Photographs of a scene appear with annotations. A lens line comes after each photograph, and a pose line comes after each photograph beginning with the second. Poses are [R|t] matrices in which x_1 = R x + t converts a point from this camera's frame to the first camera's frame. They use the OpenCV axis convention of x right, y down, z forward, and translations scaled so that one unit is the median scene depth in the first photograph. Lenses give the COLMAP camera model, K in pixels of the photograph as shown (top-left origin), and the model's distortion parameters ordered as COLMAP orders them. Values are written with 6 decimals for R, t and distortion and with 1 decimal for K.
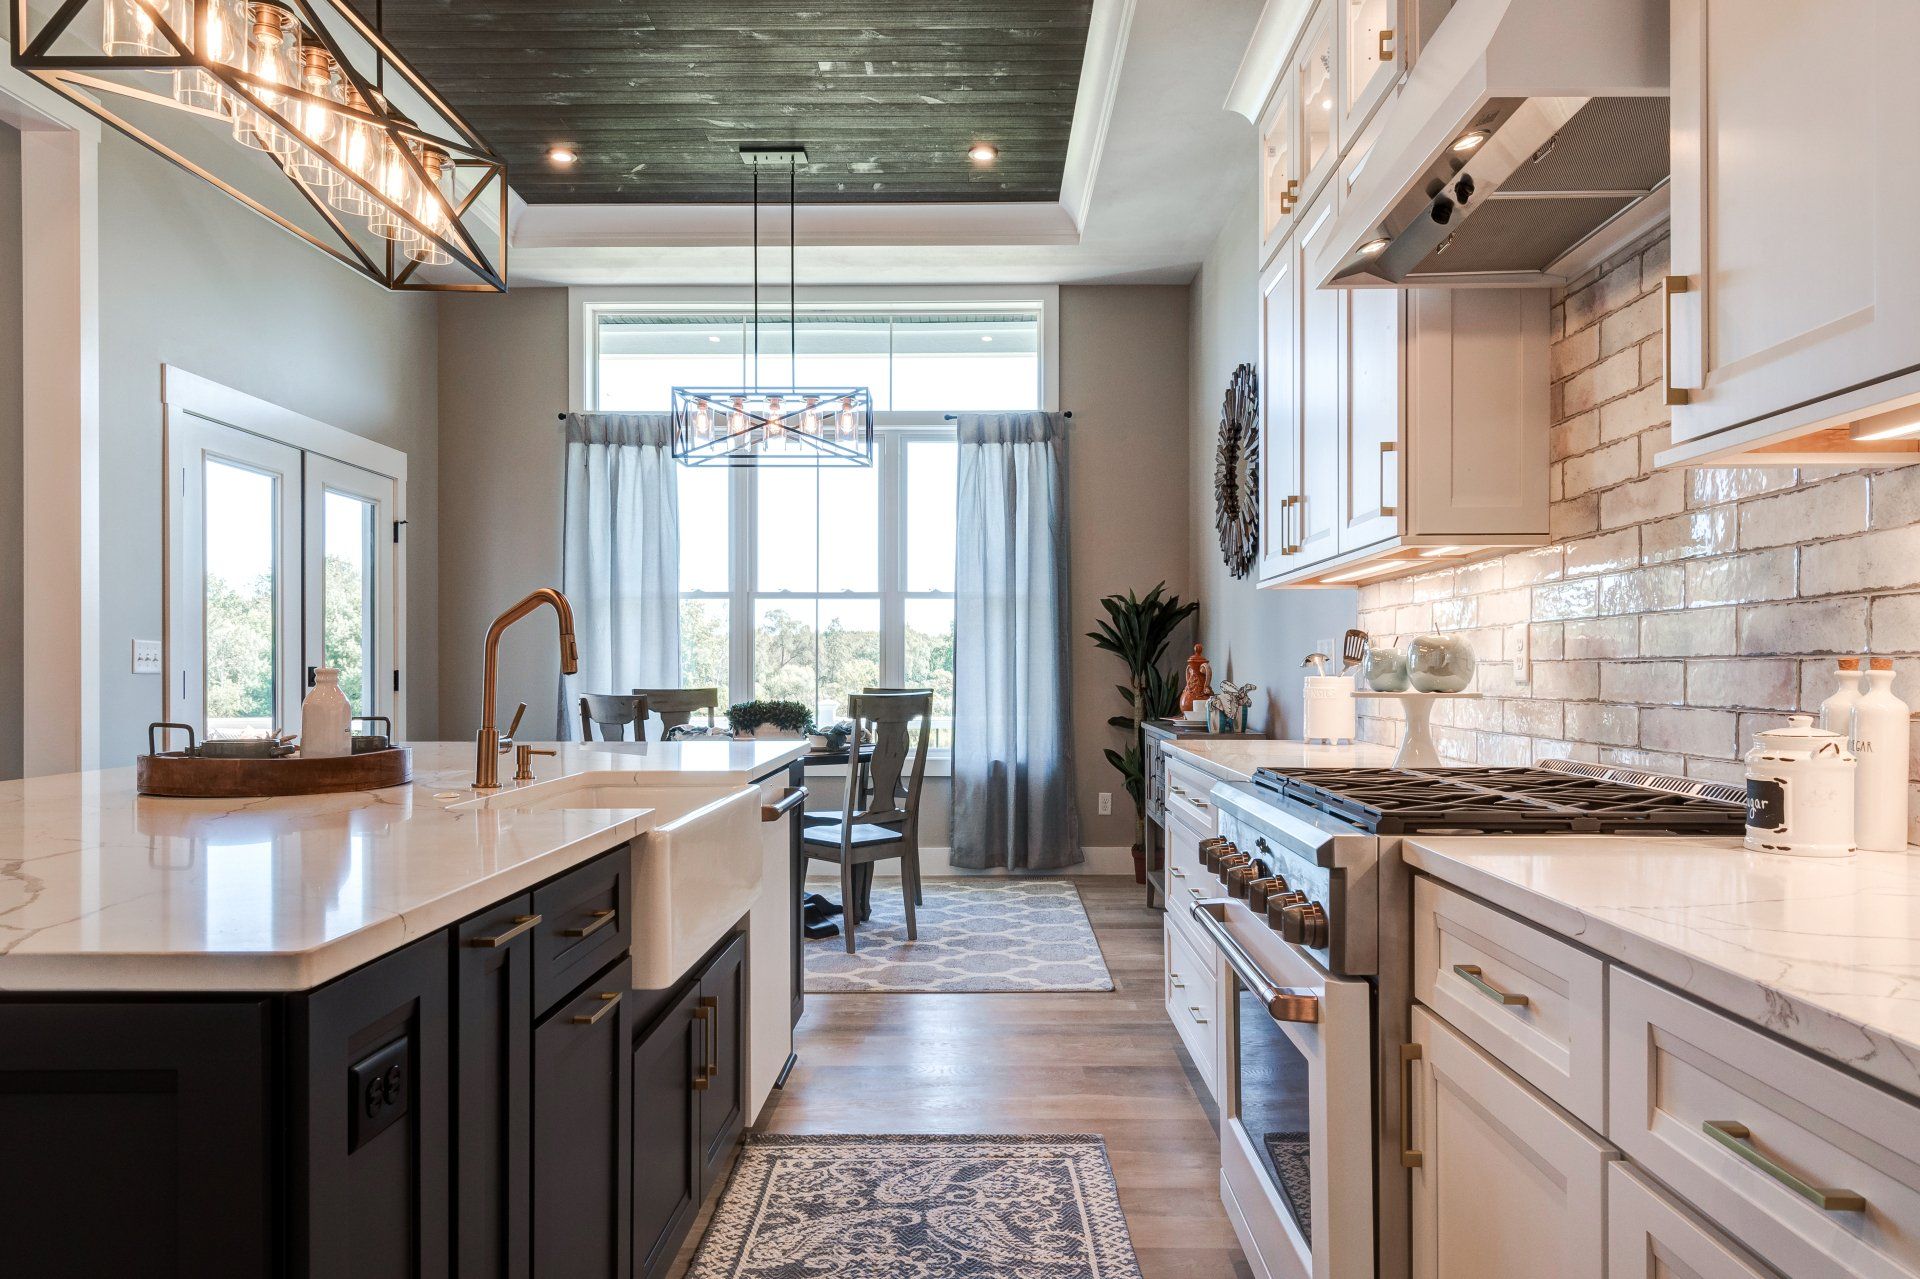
lens RADIAL K [[1228.9, 0, 987.2], [0, 1228.9, 671.6], [0, 0, 1]] dist [0.015132, -0.017373]
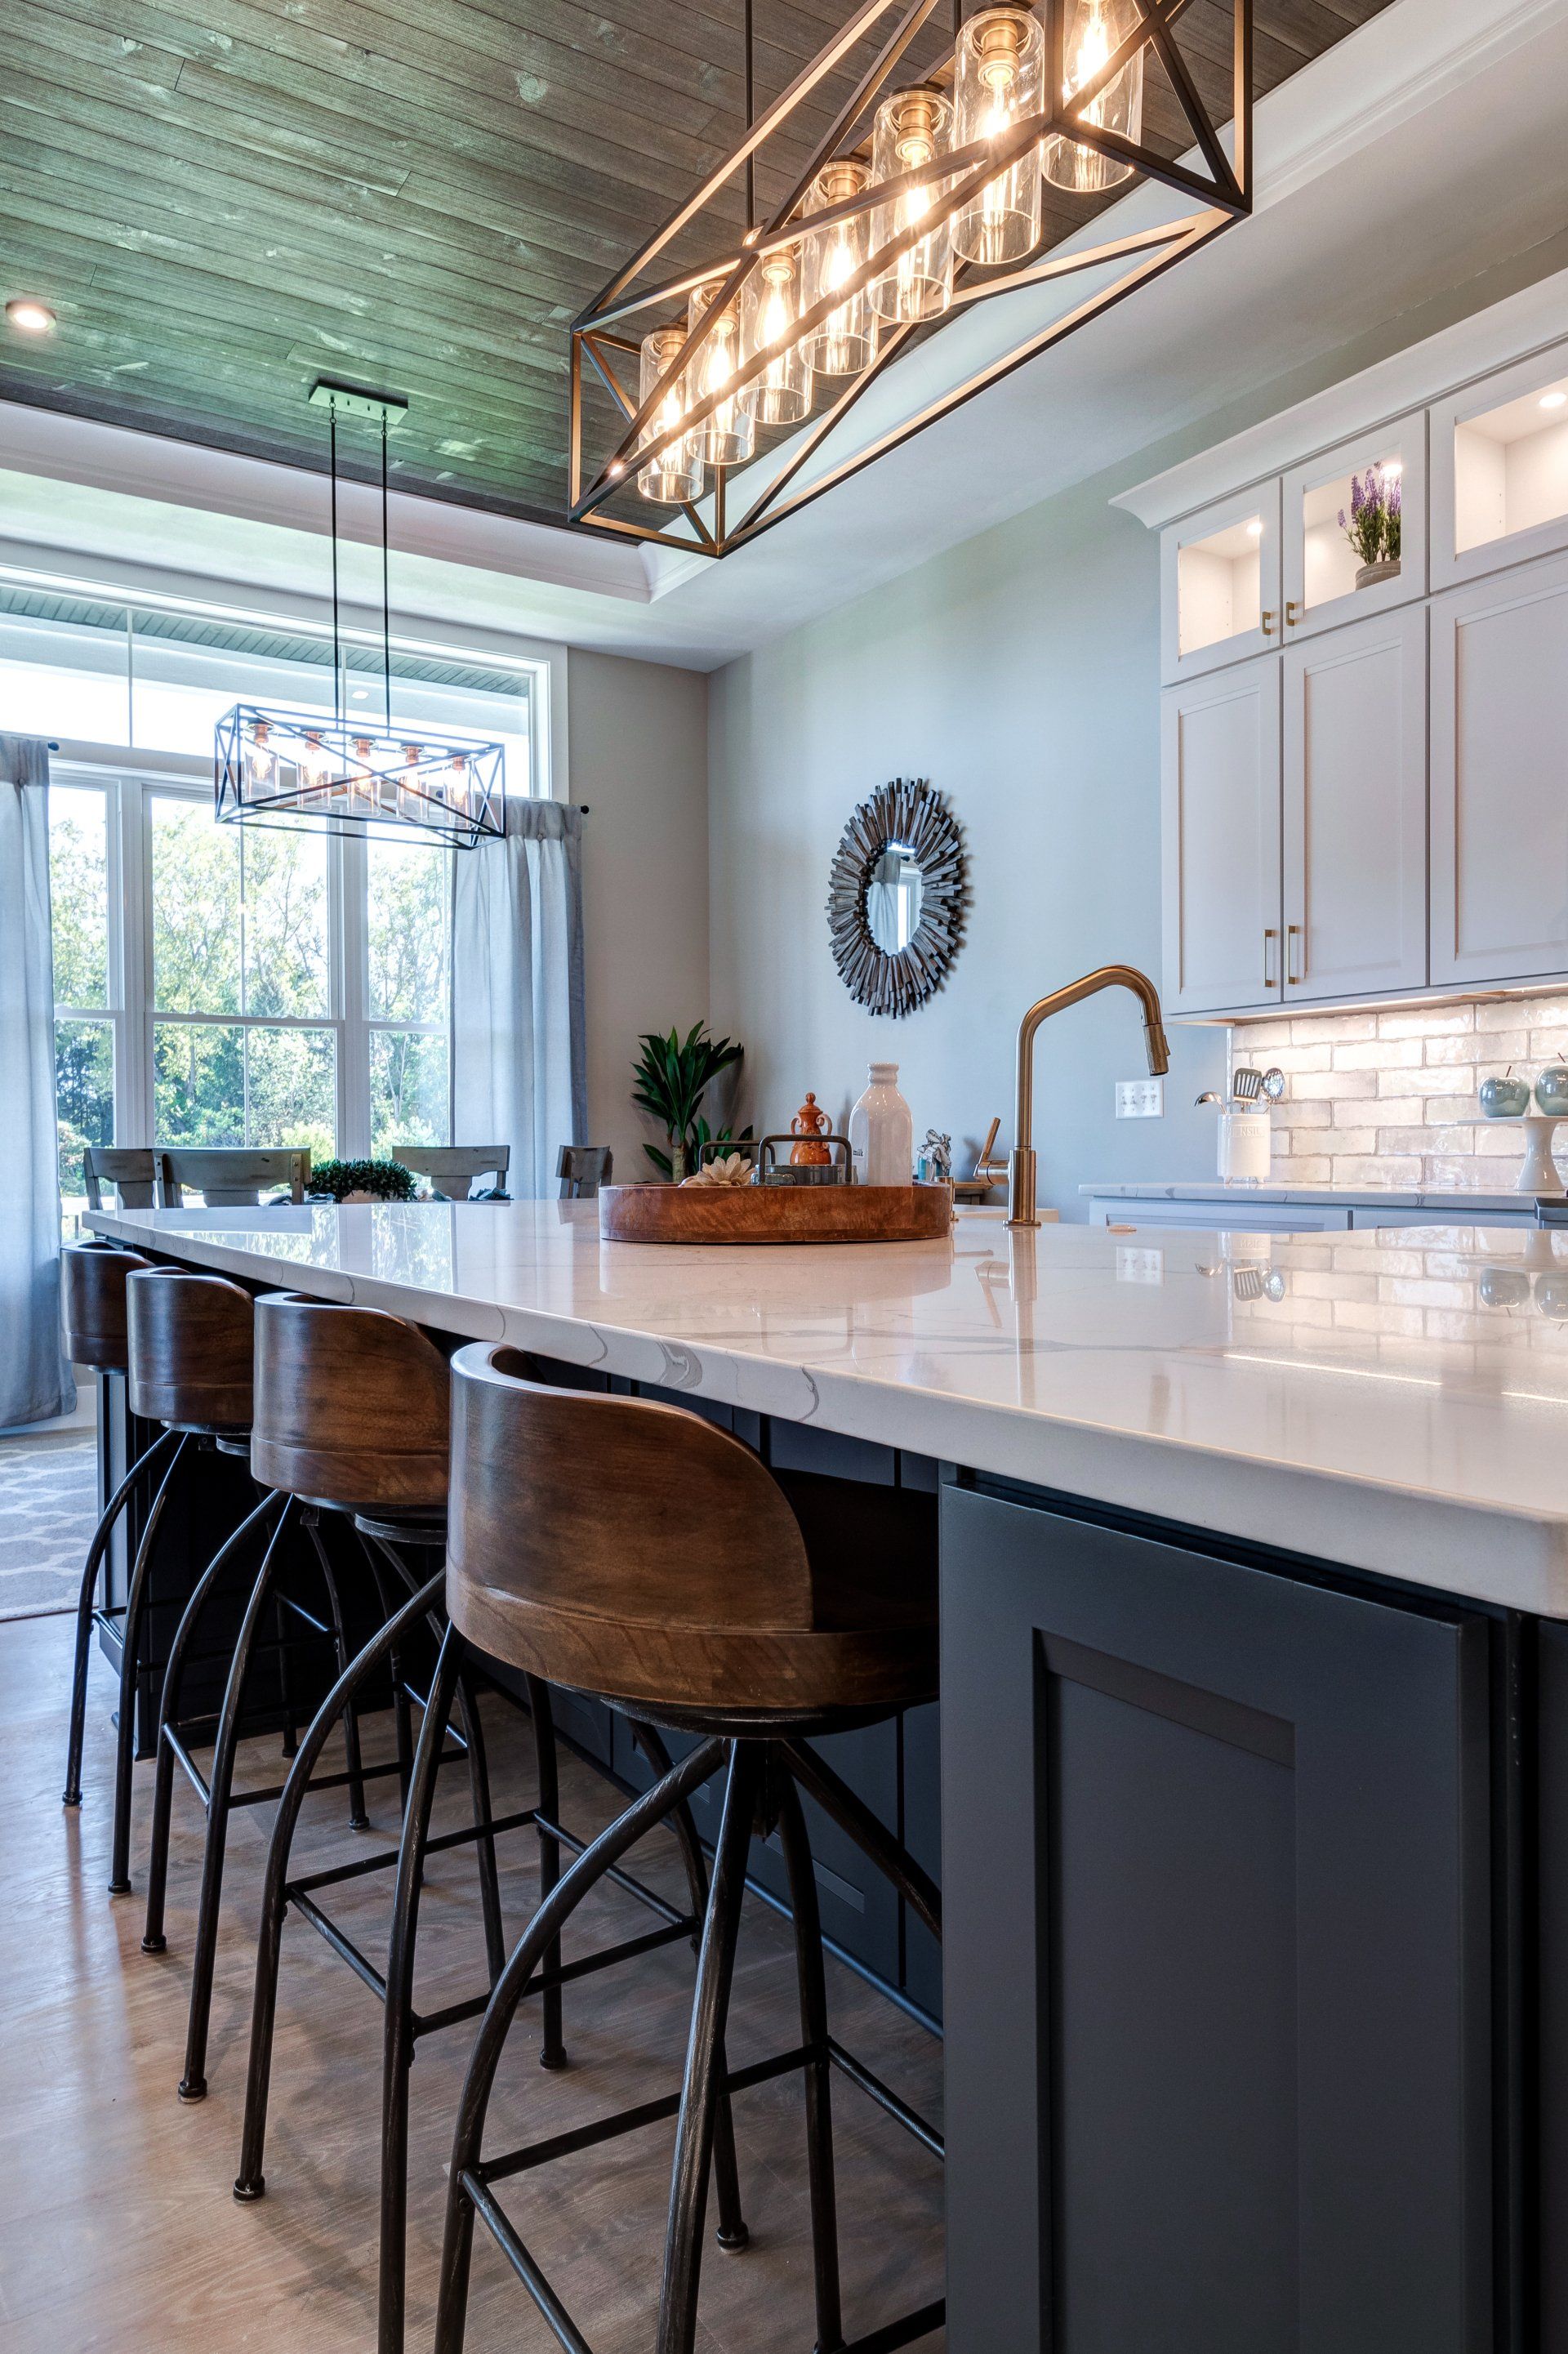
lens RADIAL K [[1506.6, 0, 730.0], [0, 1506.6, 1183.4], [0, 0, 1]] dist [0.015132, -0.017373]
pose [[0.852363, -0.023215, 0.522436, -0.541613], [0.012029, 0.999620, 0.024793, 0.018763], [-0.522813, -0.014848, 0.852318, 0.144998]]
